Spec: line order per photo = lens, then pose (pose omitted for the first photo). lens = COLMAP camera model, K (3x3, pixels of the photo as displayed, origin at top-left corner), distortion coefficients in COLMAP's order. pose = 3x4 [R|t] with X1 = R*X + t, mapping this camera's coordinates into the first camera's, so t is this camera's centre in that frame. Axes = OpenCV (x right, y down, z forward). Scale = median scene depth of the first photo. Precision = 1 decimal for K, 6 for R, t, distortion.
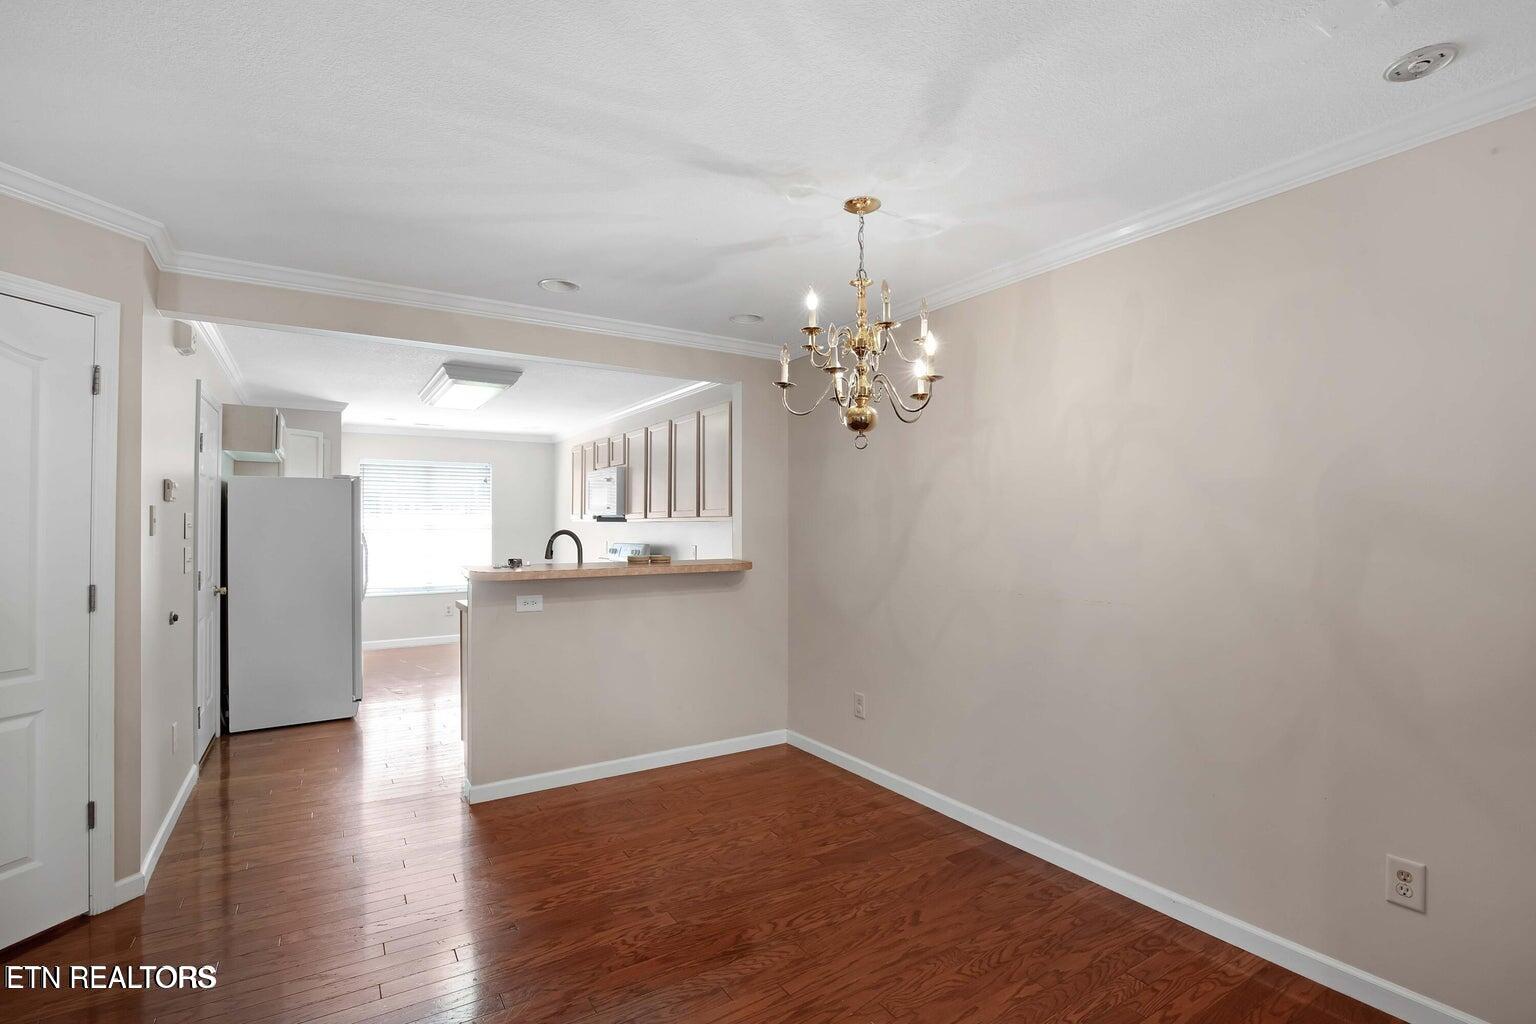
lens RADIAL K [[766.4, 0, 776.2], [0, 766.4, 508.7], [0, 0, 1]] dist [-0.000171, -0.000212]
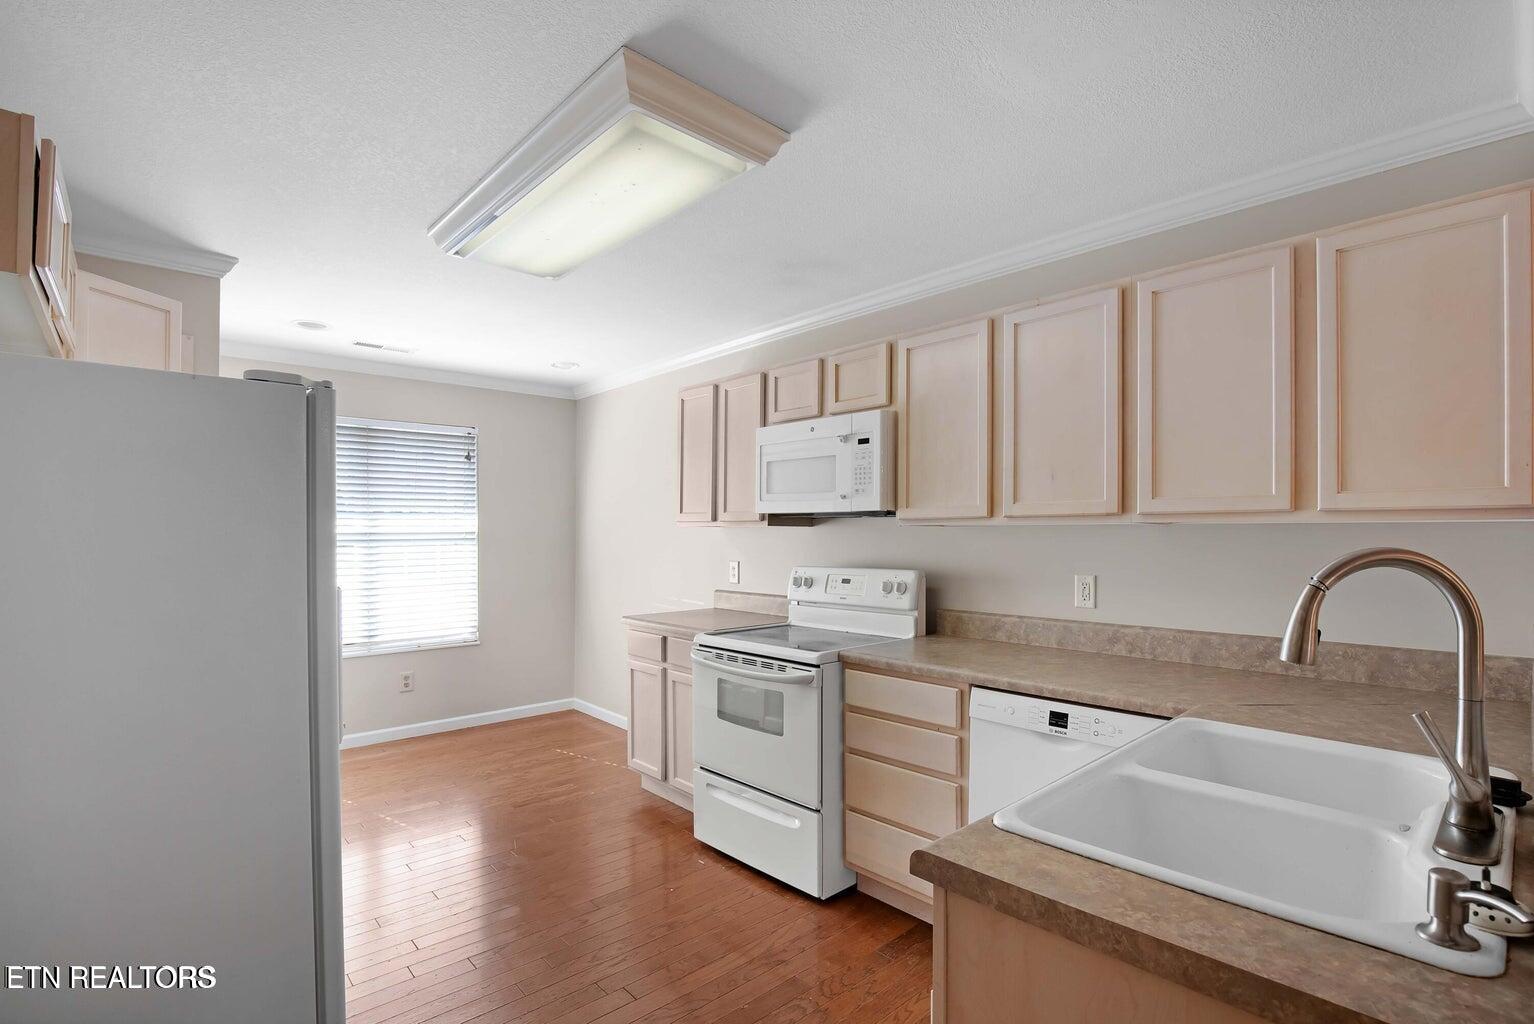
lens RADIAL K [[718.3, 0, 778.7], [0, 718.3, 521.5], [0, 0, 1]] dist [-0.020659, 0.000037]
pose [[0.978280, 0.008241, 0.207125, -0.329543], [-0.009354, 0.999947, 0.004397, 0.012906], [-0.207077, -0.006239, 0.978305, 0.521016]]
